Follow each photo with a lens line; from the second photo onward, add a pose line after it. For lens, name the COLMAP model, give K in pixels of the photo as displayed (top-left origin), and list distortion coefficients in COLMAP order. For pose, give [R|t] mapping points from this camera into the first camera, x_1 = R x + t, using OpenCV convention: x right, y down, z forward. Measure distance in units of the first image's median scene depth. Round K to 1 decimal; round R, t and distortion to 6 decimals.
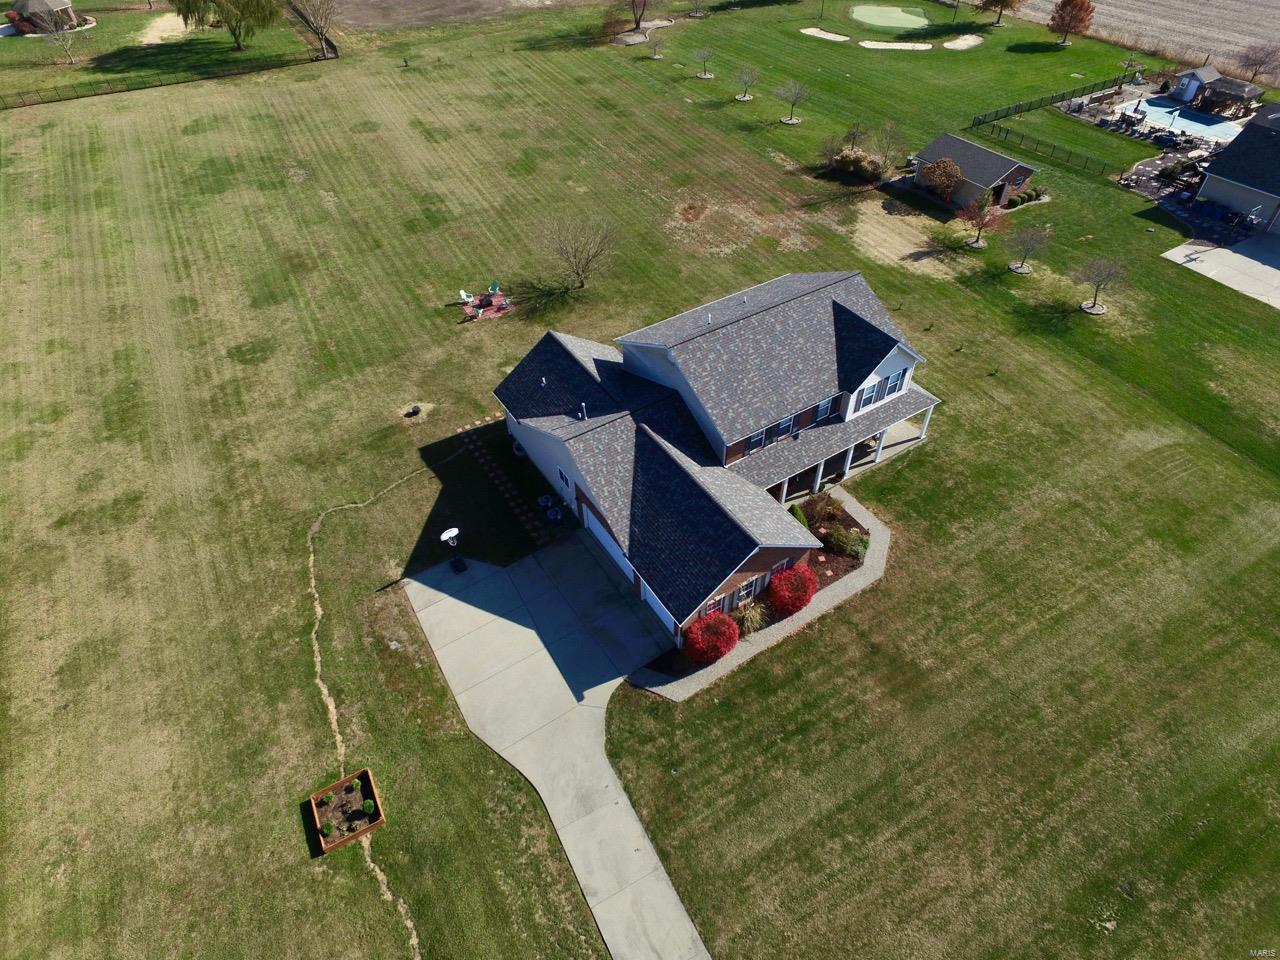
lens RADIAL K [[742.9, 0, 641.8], [0, 742.9, 479.0], [0, 0, 1]] dist [-0.015320, 0.017599]
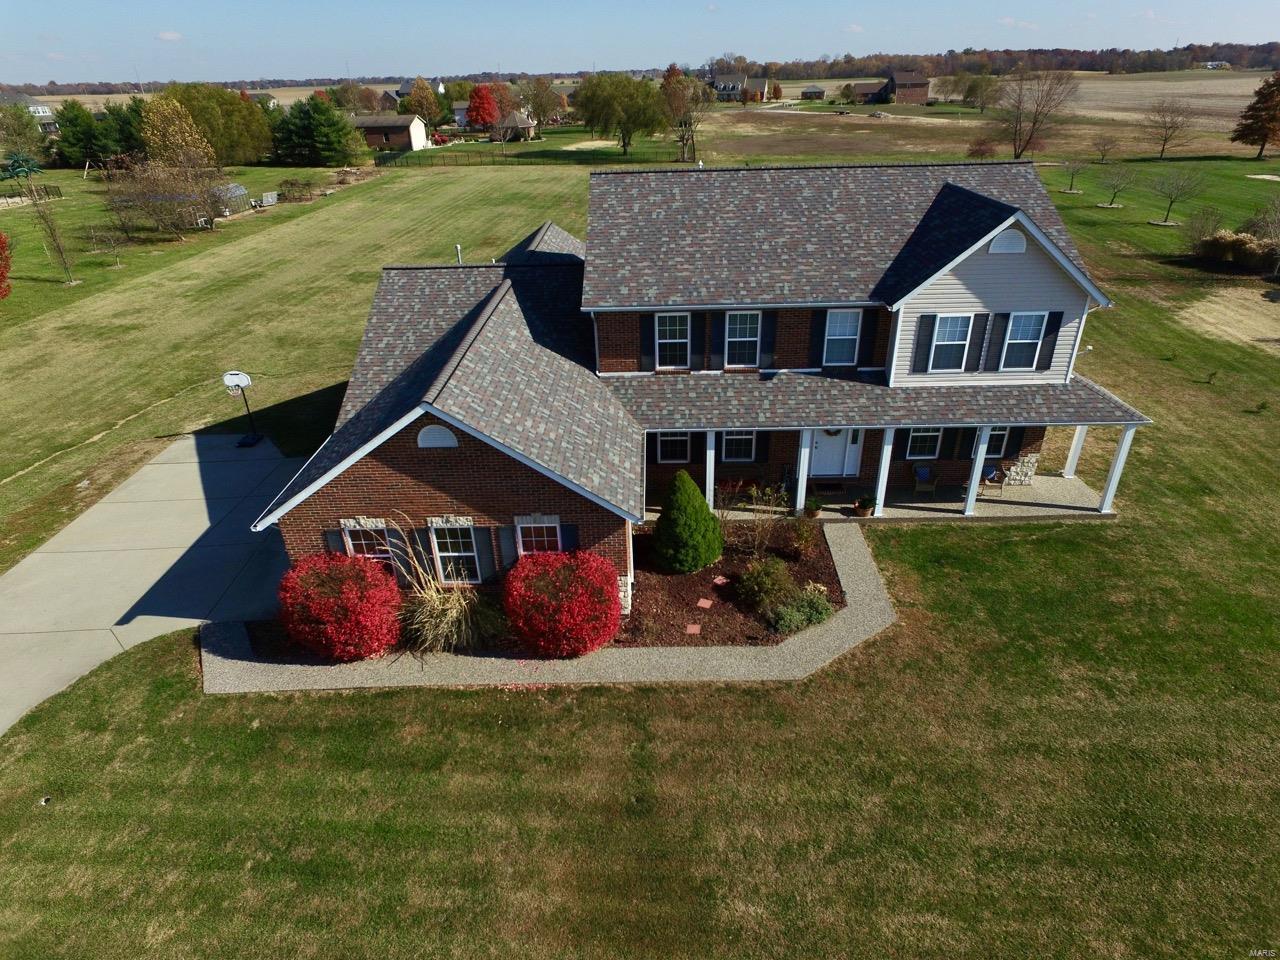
lens RADIAL K [[742.9, 0, 643.0], [0, 742.9, 480.7], [0, 0, 1]] dist [-0.015320, 0.017599]
pose [[0.838282, 0.260548, -0.478955, 0.410148], [-0.378397, 0.910454, -0.167001, 0.129137], [0.392555, 0.321229, 0.861807, 0.566043]]
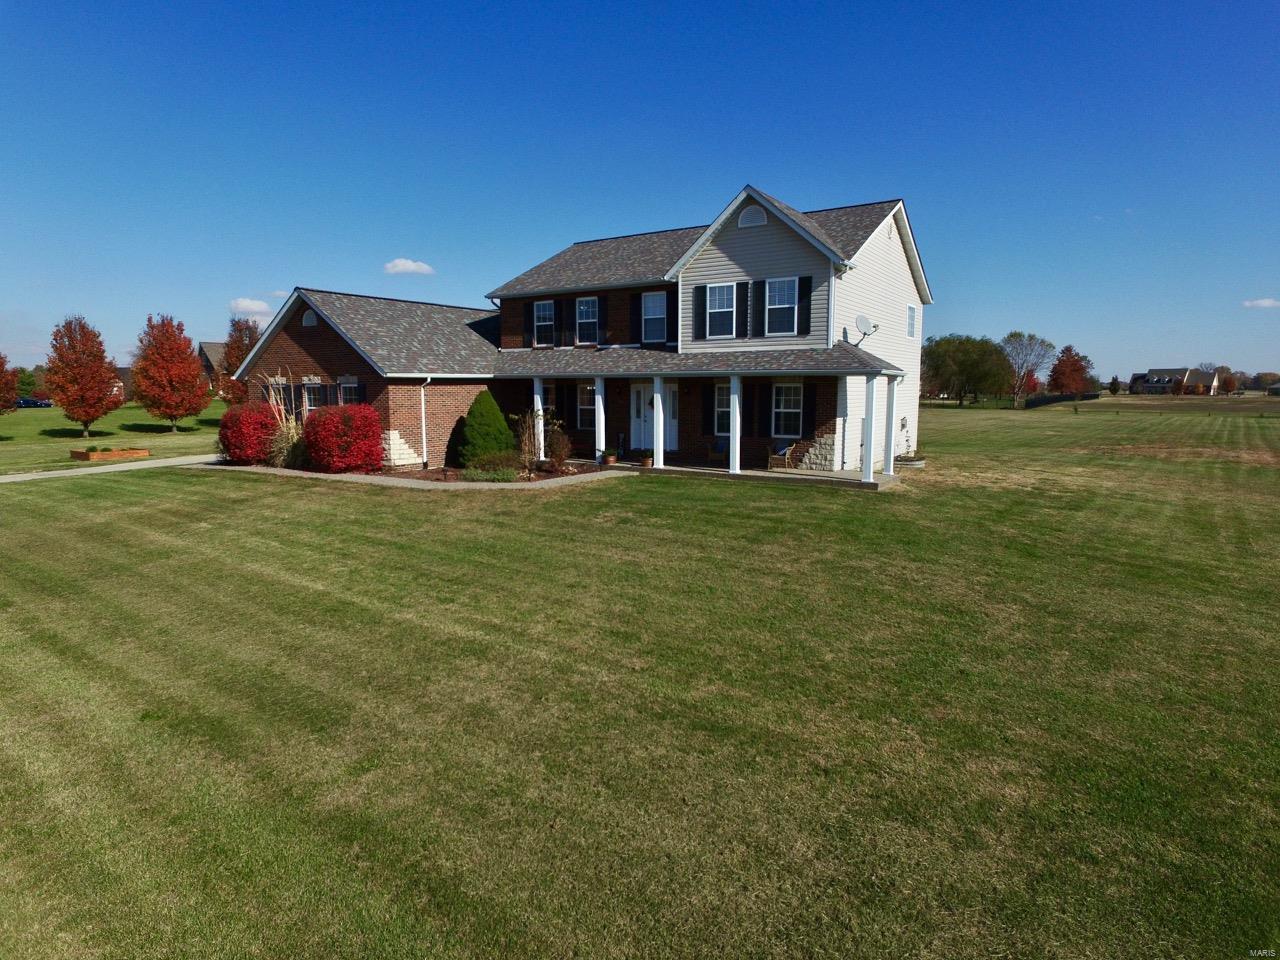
lens RADIAL K [[742.9, 0, 644.0], [0, 742.9, 478.5], [0, 0, 1]] dist [-0.015320, 0.017599]
pose [[0.422900, 0.128247, -0.897055, 0.817016], [-0.645271, 0.737649, -0.198744, 0.125926], [0.636224, 0.662892, 0.394706, 0.873788]]
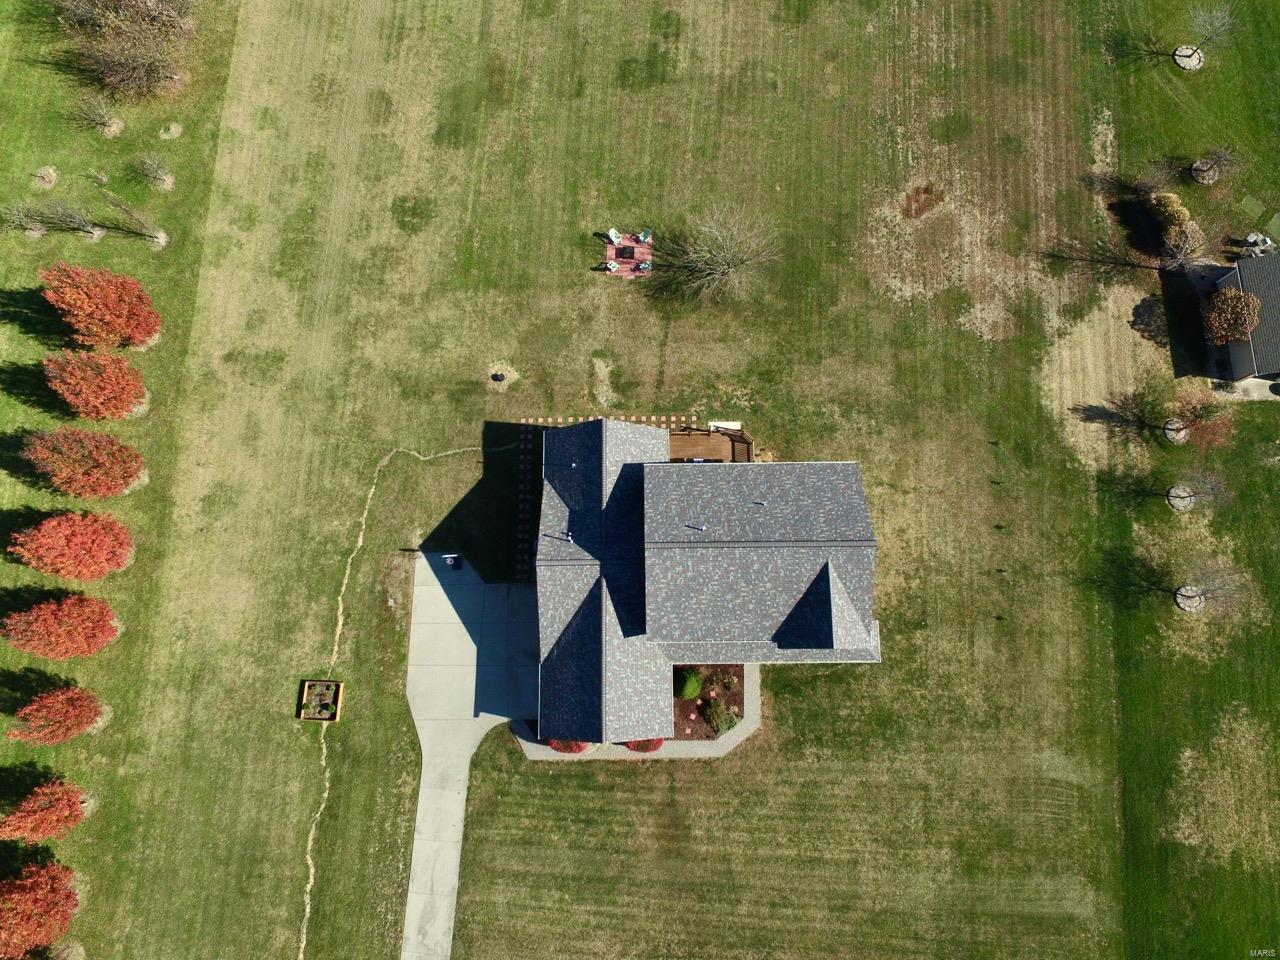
lens RADIAL K [[742.9, 0, 644.7], [0, 742.9, 479.3], [0, 0, 1]] dist [-0.015320, 0.017599]
pose [[0.849068, 0.517306, -0.107137, 0.099565], [-0.375756, 0.733924, 0.565830, -0.869805], [0.371337, -0.440171, 0.817532, 0.117815]]
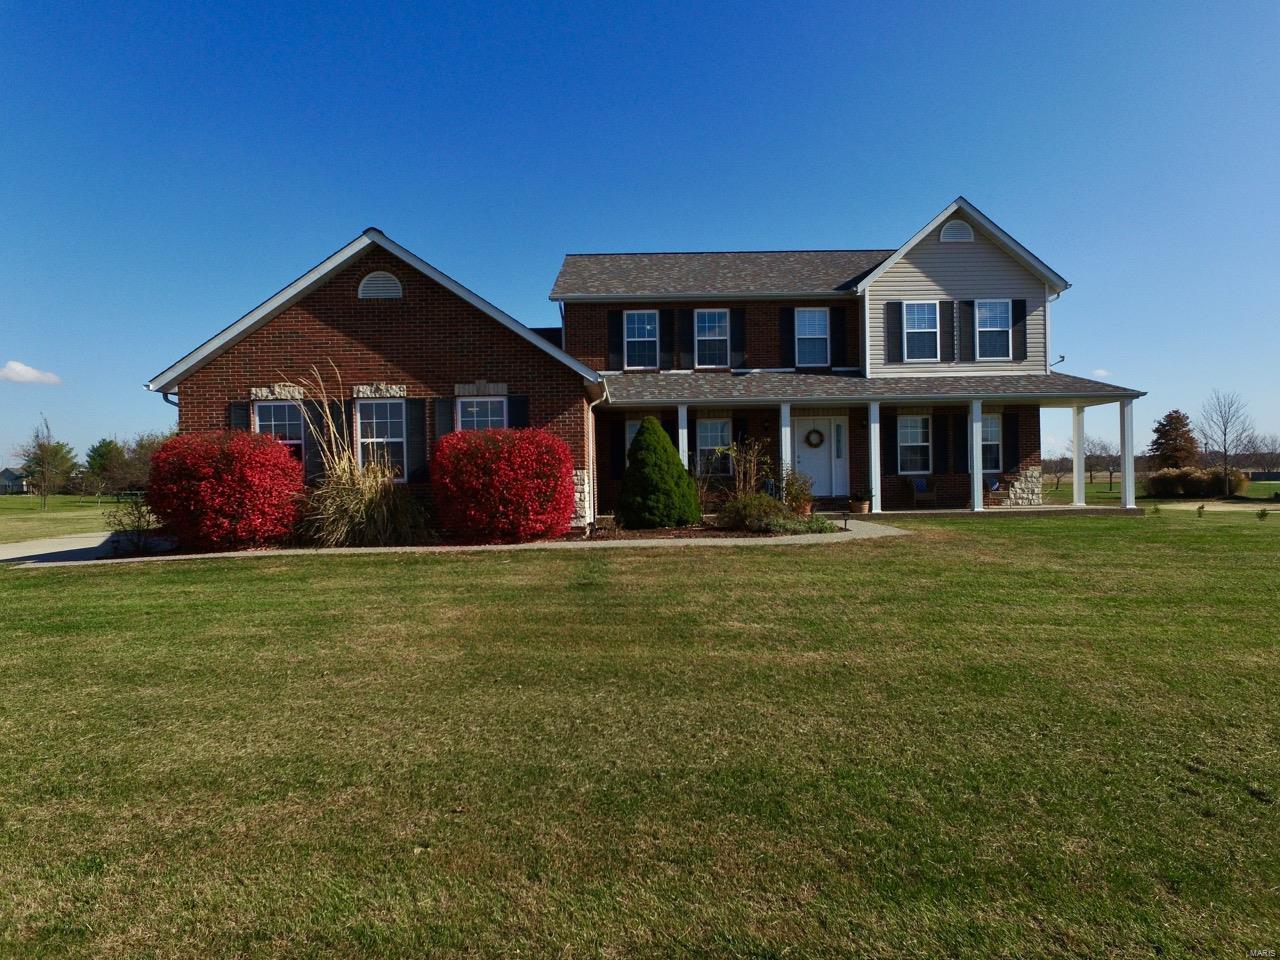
lens RADIAL K [[742.9, 0, 643.7], [0, 742.9, 482.6], [0, 0, 1]] dist [-0.015320, 0.017599]
pose [[0.850866, 0.004286, -0.525365, 0.423345], [-0.369388, 0.715964, -0.592408, 0.317211], [0.373604, 0.698124, 0.610773, 0.747516]]
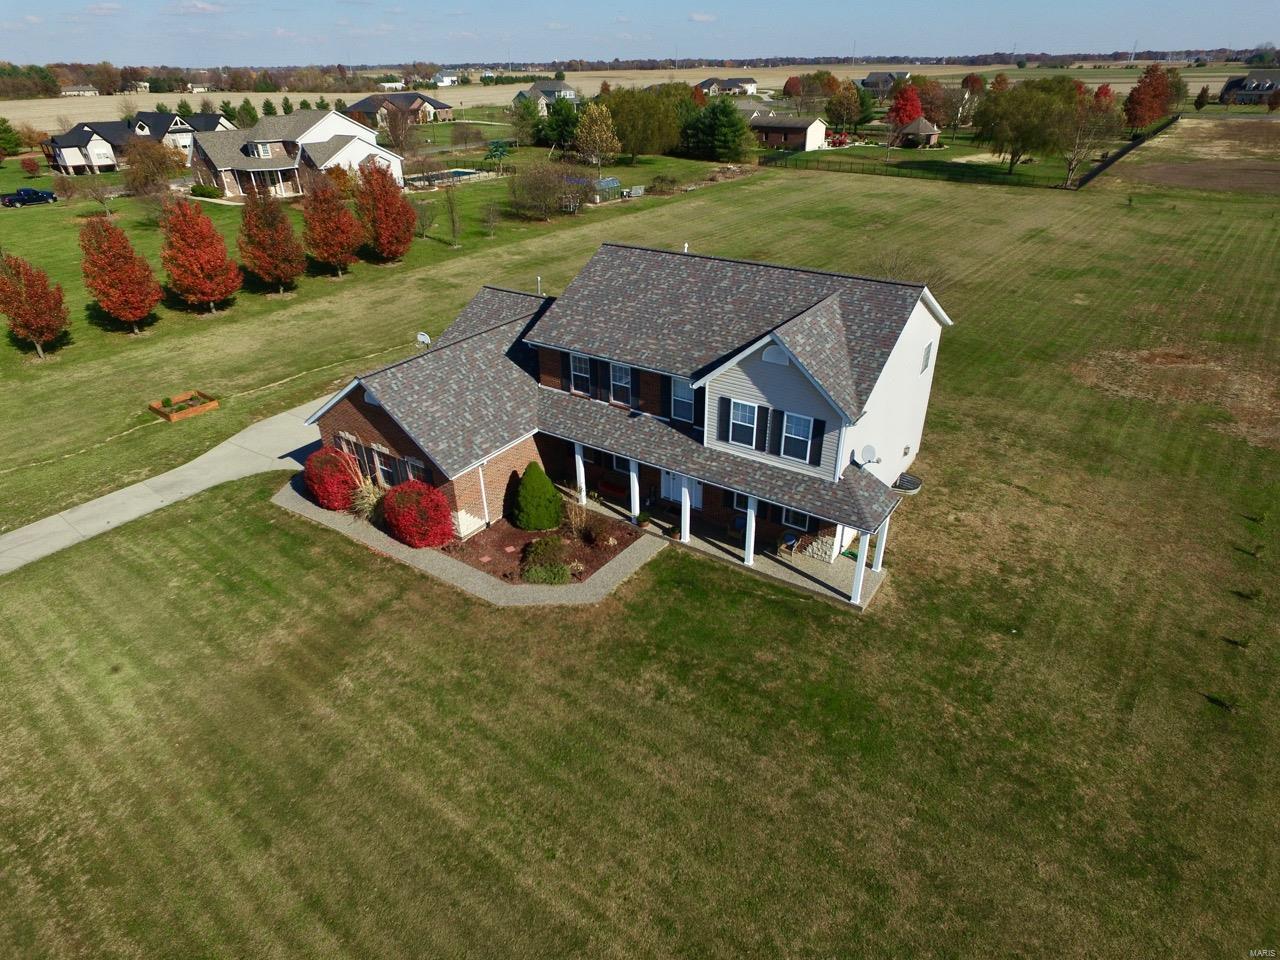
lens RADIAL K [[742.9, 0, 644.0], [0, 742.9, 478.8], [0, 0, 1]] dist [-0.015320, 0.017599]
pose [[0.399367, 0.460857, -0.792538, 0.805013], [-0.644135, 0.756197, 0.115140, -0.100592], [0.652378, 0.464518, 0.598854, 0.640439]]
